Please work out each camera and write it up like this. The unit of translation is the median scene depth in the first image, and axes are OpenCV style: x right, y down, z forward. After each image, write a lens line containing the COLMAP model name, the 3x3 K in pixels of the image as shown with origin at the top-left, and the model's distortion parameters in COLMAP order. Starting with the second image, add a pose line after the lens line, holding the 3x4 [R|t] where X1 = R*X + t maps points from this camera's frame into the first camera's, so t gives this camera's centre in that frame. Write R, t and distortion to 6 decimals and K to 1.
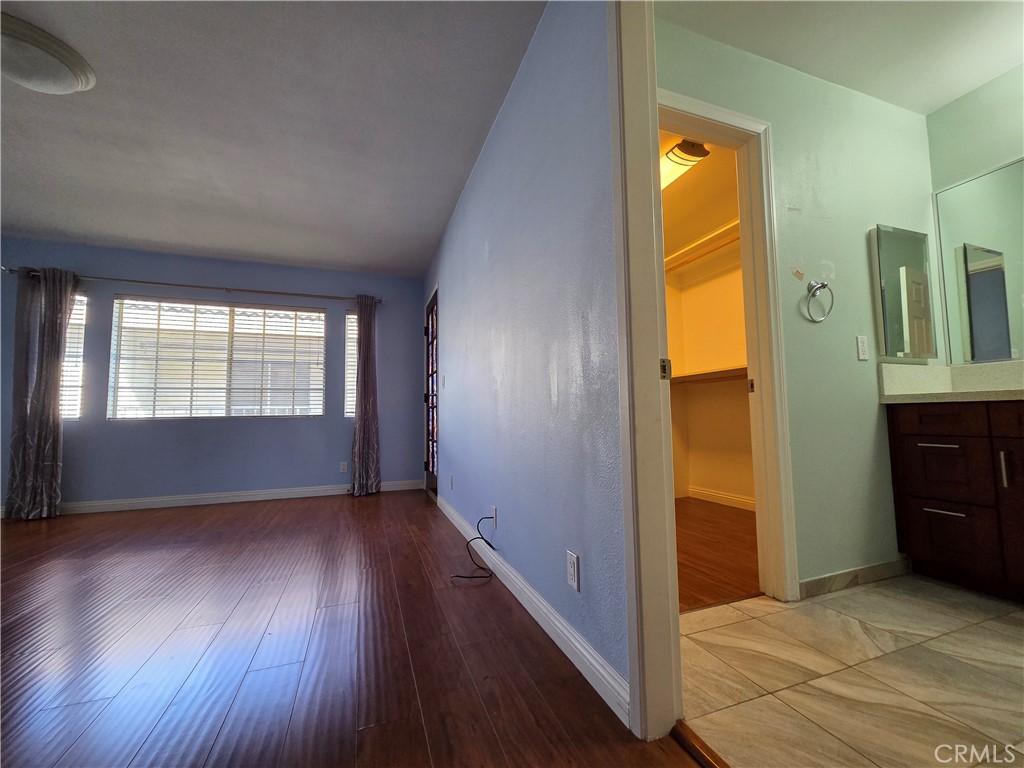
lens RADIAL K [[416.0, 0, 511.4], [0, 416.0, 388.8], [0, 0, 1]] dist [0.006912, -0.002420]
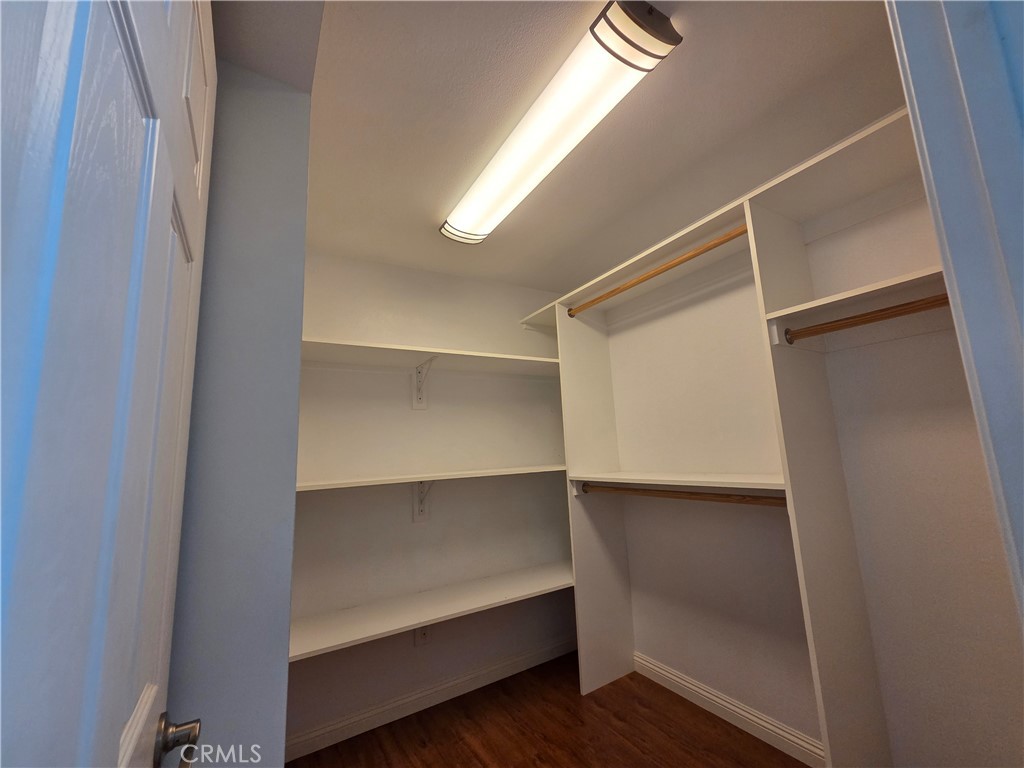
lens RADIAL K [[416.0, 0, 515.2], [0, 416.0, 386.2], [0, 0, 1]] dist [0.006912, -0.002420]
pose [[0.978963, -0.001583, 0.204030, 0.148612], [0.019841, 0.995970, -0.087470, -0.114806], [-0.203069, 0.089678, 0.975049, 0.455623]]
